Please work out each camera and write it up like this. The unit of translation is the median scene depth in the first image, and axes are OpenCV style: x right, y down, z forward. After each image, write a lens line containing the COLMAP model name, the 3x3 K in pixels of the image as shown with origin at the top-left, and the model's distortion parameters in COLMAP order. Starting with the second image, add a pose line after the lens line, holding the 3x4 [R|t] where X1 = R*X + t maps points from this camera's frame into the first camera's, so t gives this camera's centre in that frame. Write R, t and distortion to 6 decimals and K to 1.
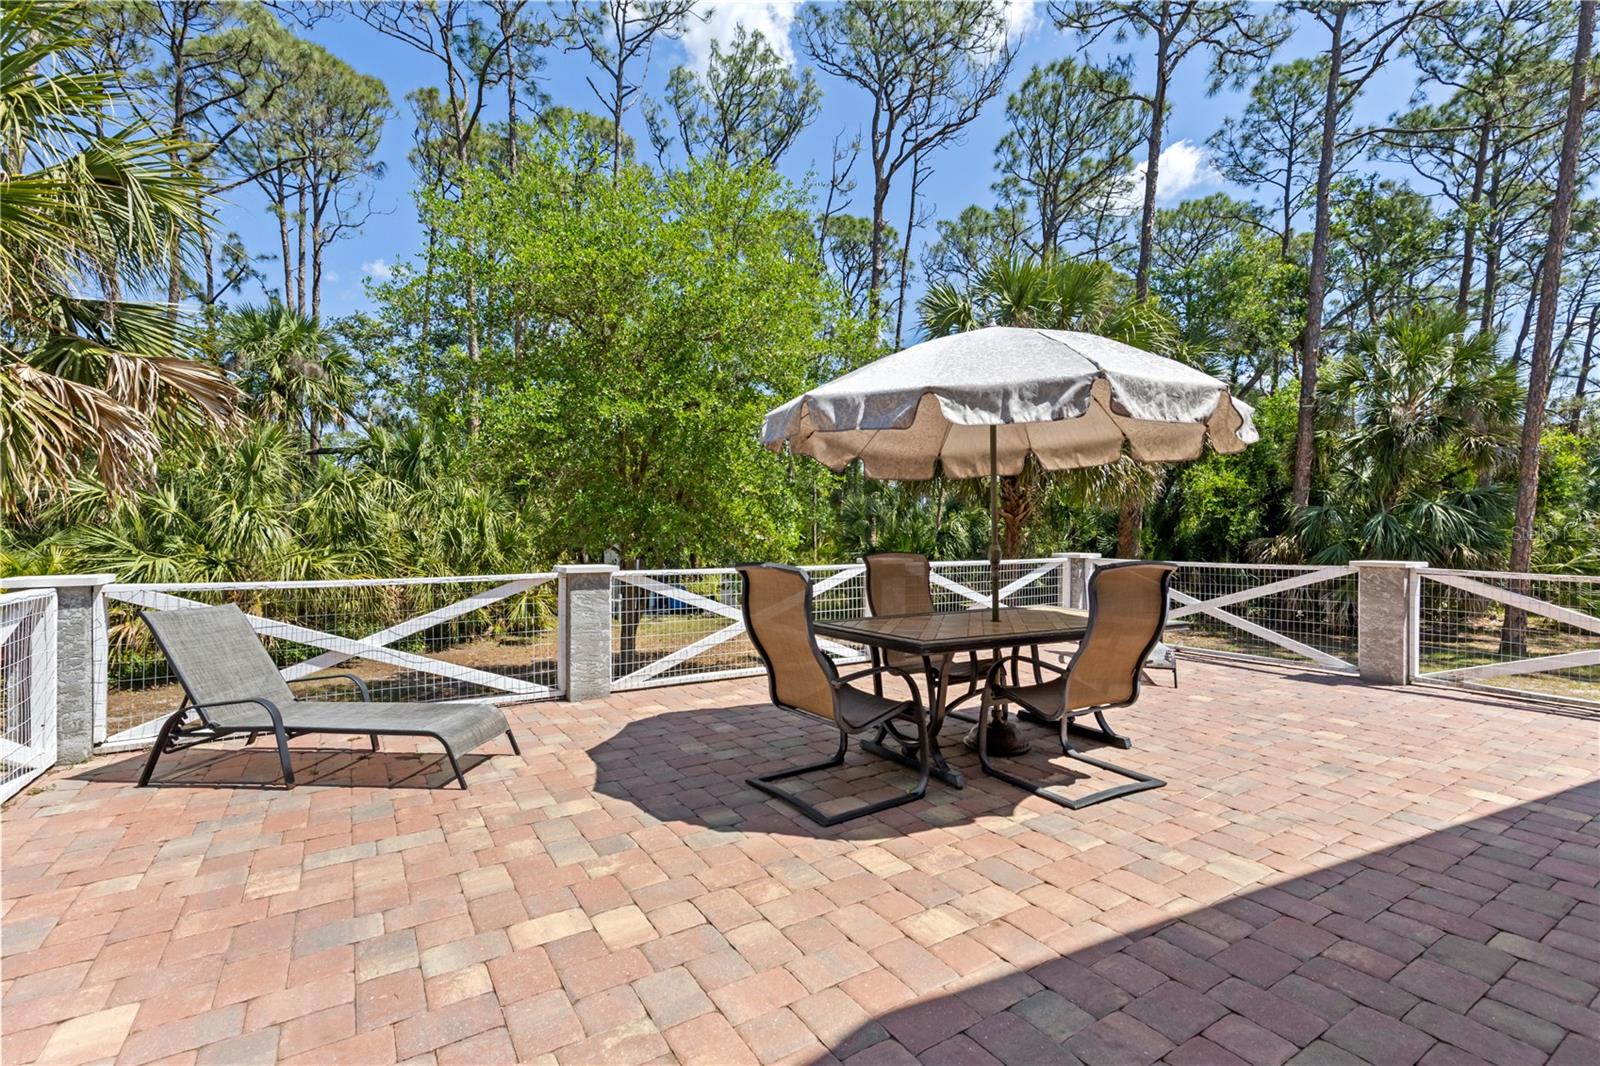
lens RADIAL K [[719.3, 0, 795.1], [0, 719.3, 531.2], [0, 0, 1]] dist [0.006401, -0.002073]
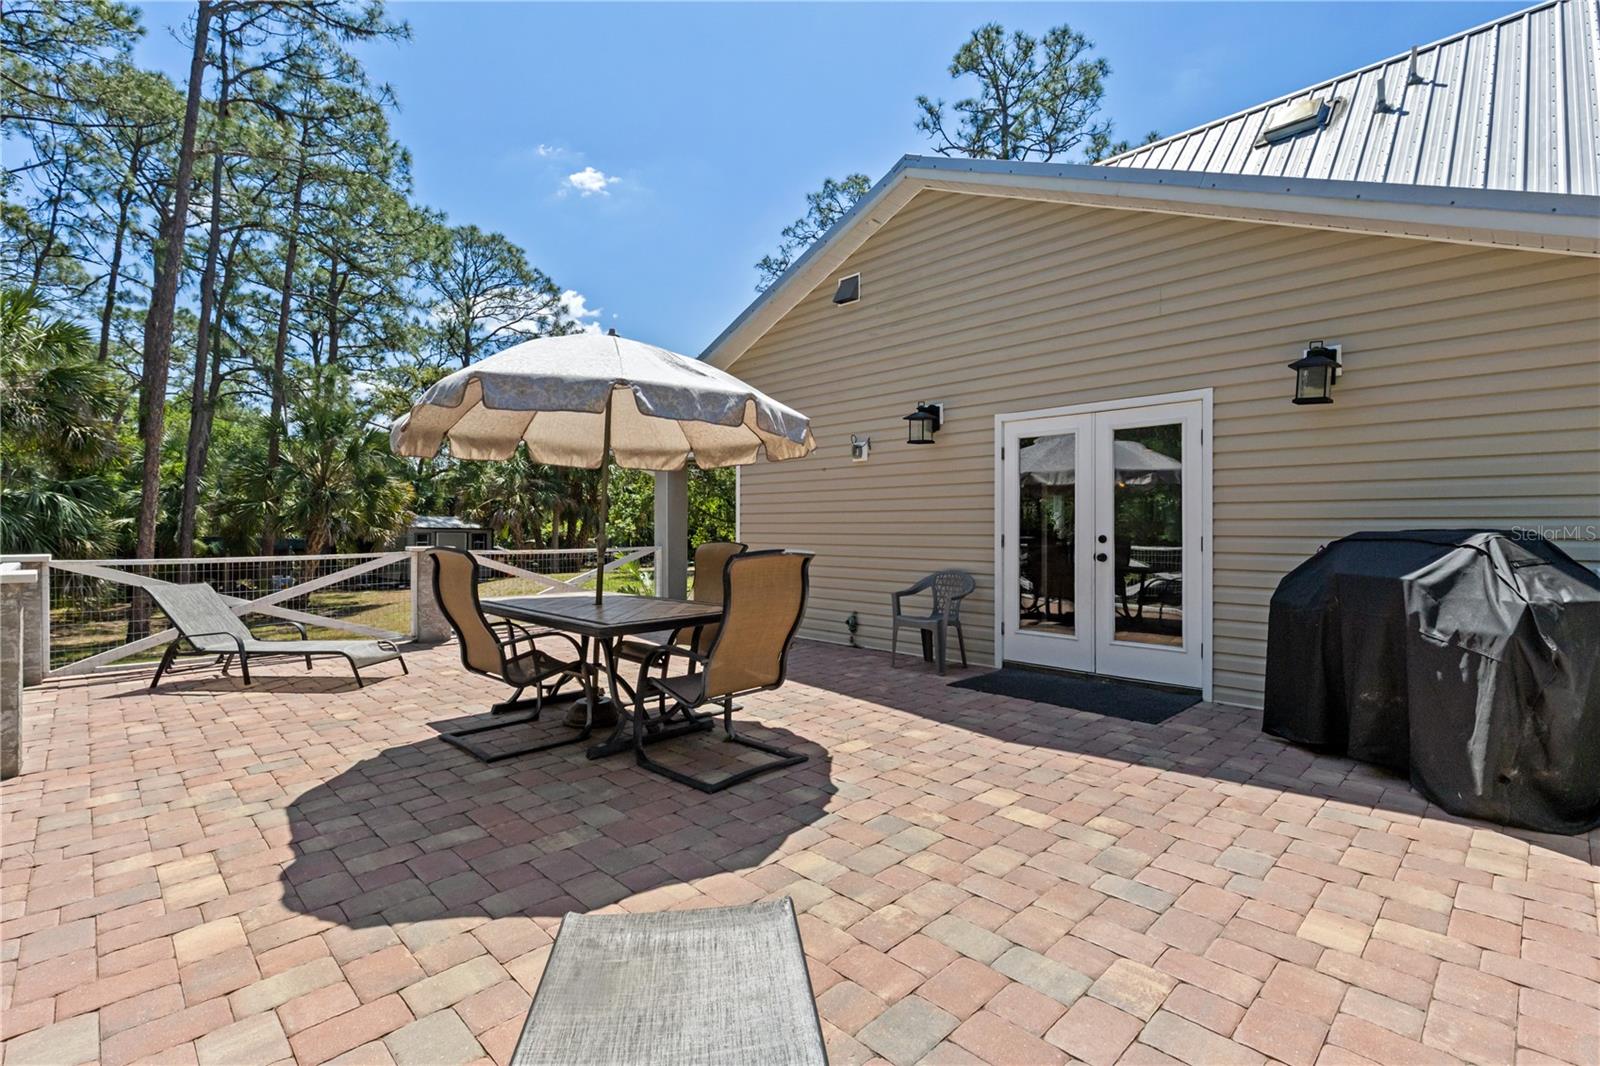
lens RADIAL K [[719.3, 0, 790.1], [0, 719.3, 528.0], [0, 0, 1]] dist [0.006401, -0.002073]
pose [[-0.201150, -0.004894, 0.979548, -1.082458], [-0.006791, 0.999970, 0.003602, -0.002214], [-0.979537, -0.005928, -0.201178, 1.171789]]
